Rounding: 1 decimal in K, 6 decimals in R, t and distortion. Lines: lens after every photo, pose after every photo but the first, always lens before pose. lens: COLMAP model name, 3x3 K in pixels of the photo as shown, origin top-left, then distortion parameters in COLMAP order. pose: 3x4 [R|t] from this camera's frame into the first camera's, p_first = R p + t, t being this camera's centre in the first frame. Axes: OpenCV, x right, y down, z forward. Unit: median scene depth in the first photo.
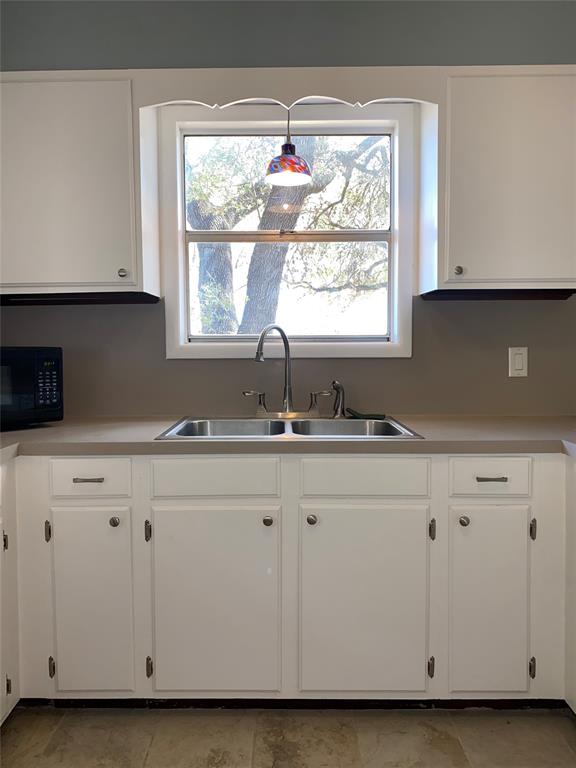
lens RADIAL K [[583.6, 0, 287.1], [0, 583.6, 378.4], [0, 0, 1]] dist [0.047334, -0.063377]
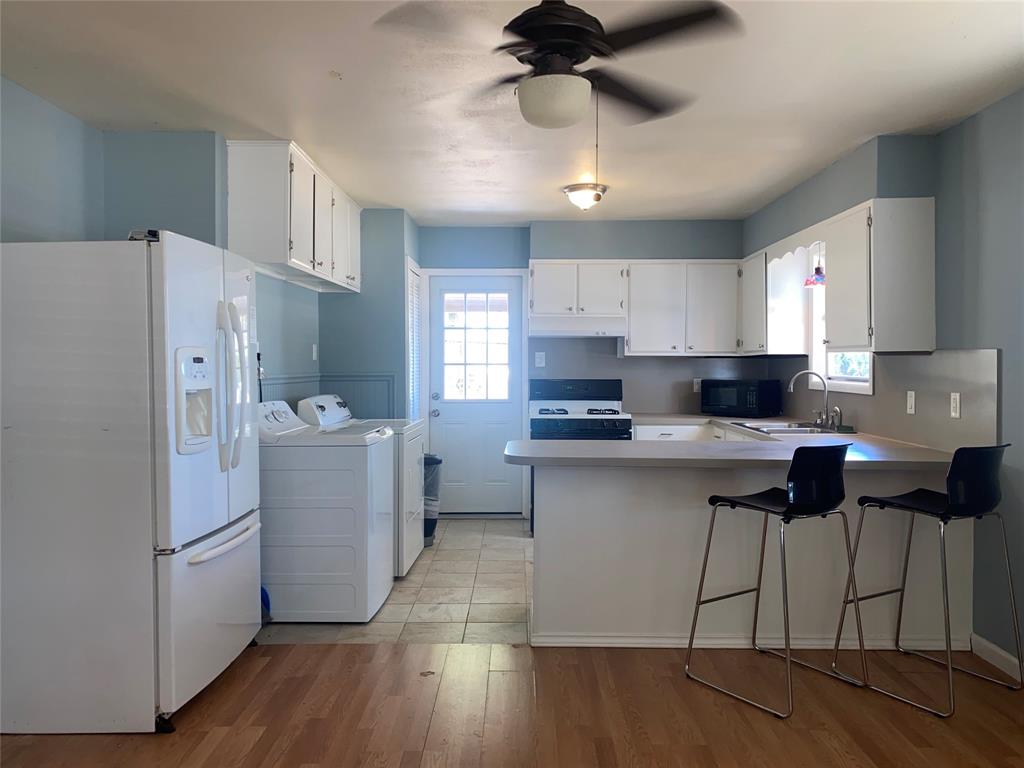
lens RADIAL K [[779.2, 0, 522.8], [0, 779.2, 373.0], [0, 0, 1]] dist [0.052618, -0.071838]
pose [[0.014065, 0.018289, -0.999734, 2.134981], [-0.057709, 0.998181, 0.017449, -0.073422], [0.998234, 0.057448, 0.015095, 0.109404]]
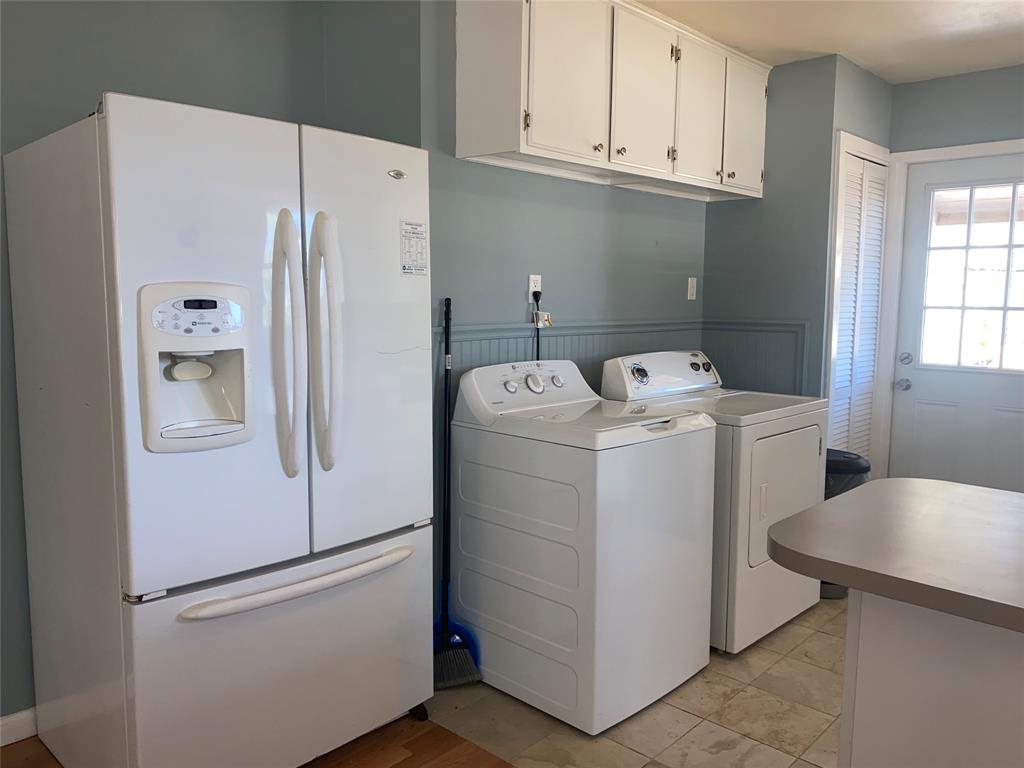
lens RADIAL K [[787.4, 0, 512.0], [0, 787.4, 384.0], [0, 0, 1]] dist [0.008276, -0.008648]
pose [[-0.671975, 0.083347, -0.735869, 1.267489], [-0.045904, 0.987048, 0.153715, -0.098432], [0.739150, 0.137071, -0.659446, 0.365700]]
